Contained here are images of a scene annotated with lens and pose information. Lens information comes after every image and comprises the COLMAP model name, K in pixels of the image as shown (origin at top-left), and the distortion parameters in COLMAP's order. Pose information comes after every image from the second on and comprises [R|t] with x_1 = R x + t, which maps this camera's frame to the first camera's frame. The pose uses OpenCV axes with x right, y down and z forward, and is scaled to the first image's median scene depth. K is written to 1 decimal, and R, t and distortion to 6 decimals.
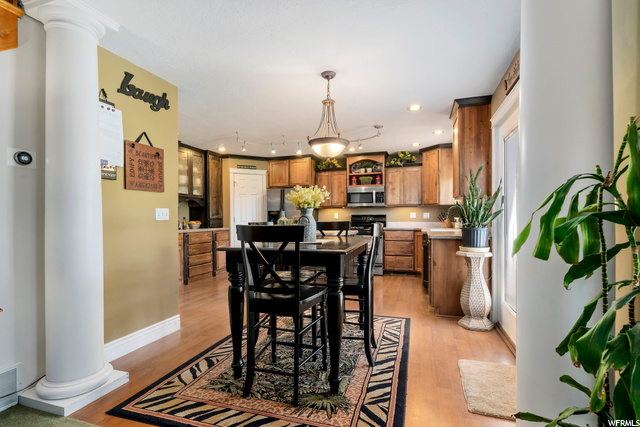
lens RADIAL K [[306.1, 0, 318.3], [0, 306.1, 214.8], [0, 0, 1]] dist [0.002418, 0.000654]
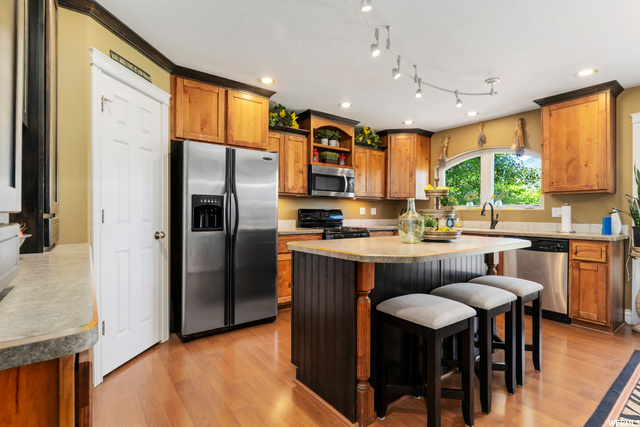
lens RADIAL K [[306.1, 0, 318.3], [0, 306.1, 214.8], [0, 0, 1]] dist [0.002418, 0.000654]
pose [[0.580751, 0.004406, 0.814069, -0.416239], [-0.016800, 0.999837, 0.006573, 0.008575], [-0.813908, -0.017494, 0.580730, 0.648649]]
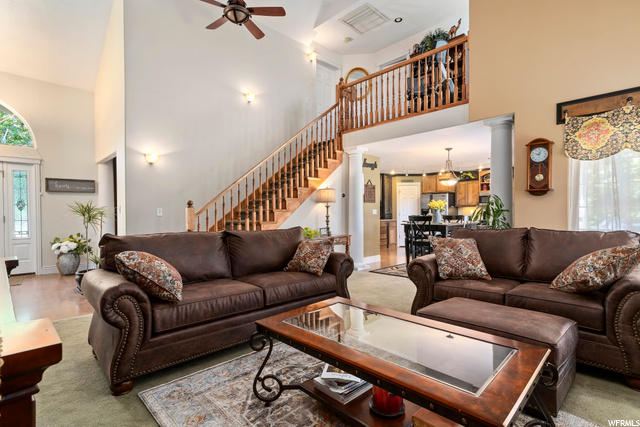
lens RADIAL K [[306.1, 0, 318.3], [0, 306.1, 214.8], [0, 0, 1]] dist [0.002418, 0.000654]
pose [[0.880735, 0.005542, -0.473577, 0.115257], [0.002037, 0.999878, 0.015489, -0.008079], [0.473605, -0.014606, 0.880616, -0.636044]]
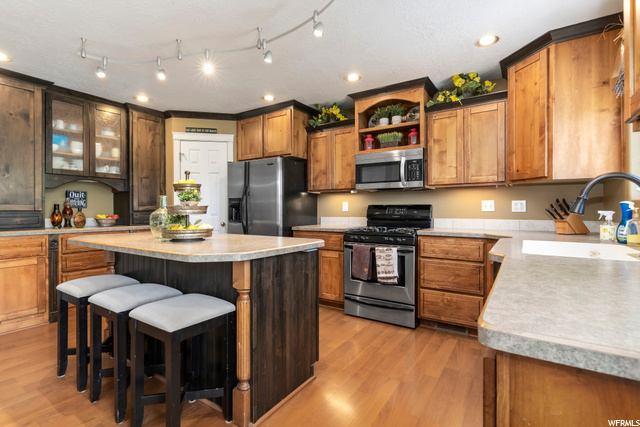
lens RADIAL K [[309.2, 0, 317.7], [0, 309.2, 207.2], [0, 0, 1]] dist [0.000185, 0.000355]
pose [[0.964884, 0.002037, -0.262669, 0.180852], [-0.001210, 0.999994, 0.003311, 0.002912], [0.262674, -0.002877, 0.964880, 0.461562]]
